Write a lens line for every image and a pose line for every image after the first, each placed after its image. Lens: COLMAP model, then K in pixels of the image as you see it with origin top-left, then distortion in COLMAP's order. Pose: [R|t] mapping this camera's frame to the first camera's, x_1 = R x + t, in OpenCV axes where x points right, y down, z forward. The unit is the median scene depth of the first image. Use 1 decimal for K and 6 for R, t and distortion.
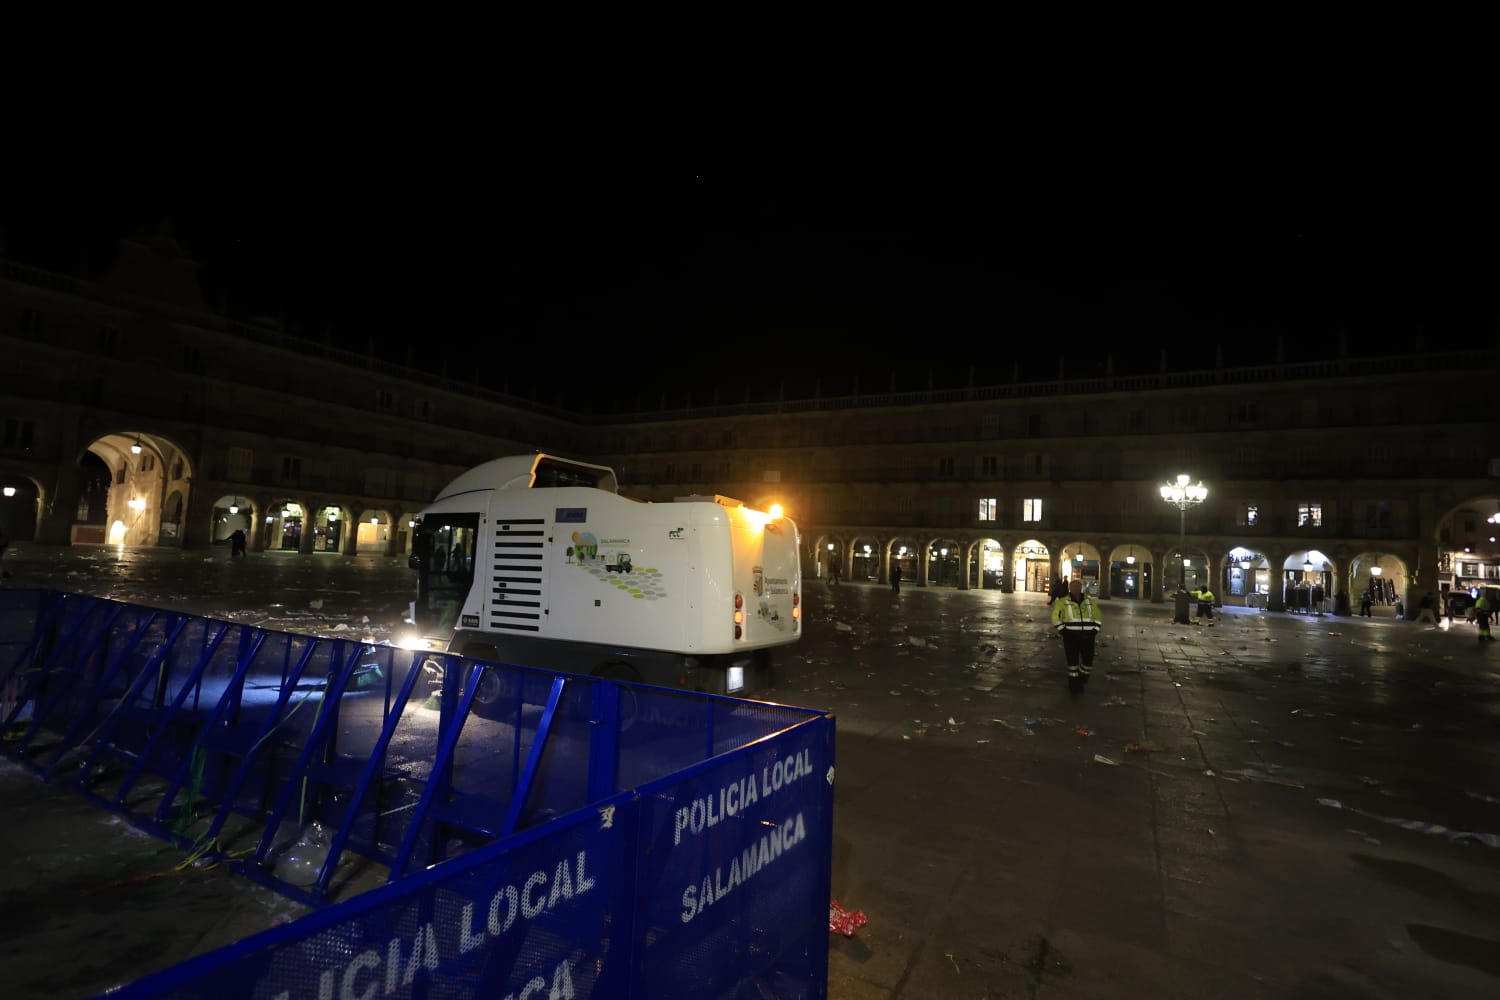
lens RADIAL K [[698.6, 0, 750.0], [0, 698.6, 500.0], [0, 0, 1]] dist [-0.002095, 0.000119]
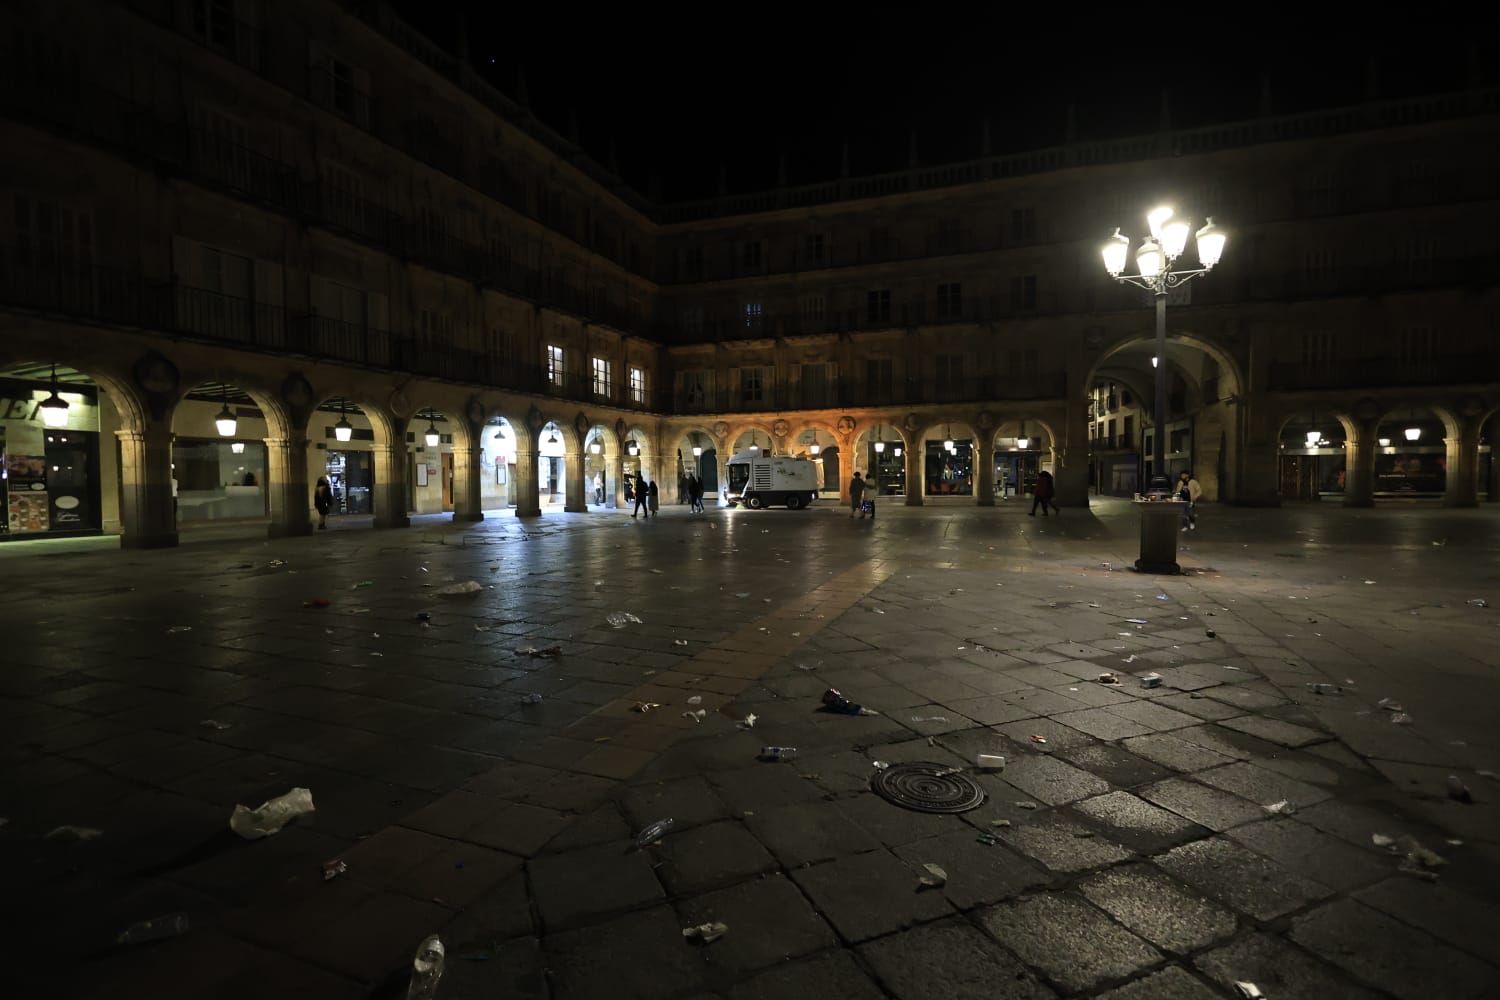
lens RADIAL K [[698.6, 0, 750.0], [0, 698.6, 500.0], [0, 0, 1]] dist [-0.002095, 0.000119]
pose [[0.974186, -0.072073, 0.213931, -0.367449], [0.044750, 0.990514, 0.129920, 0.031128], [-0.221266, -0.116993, 0.968170, 0.626204]]
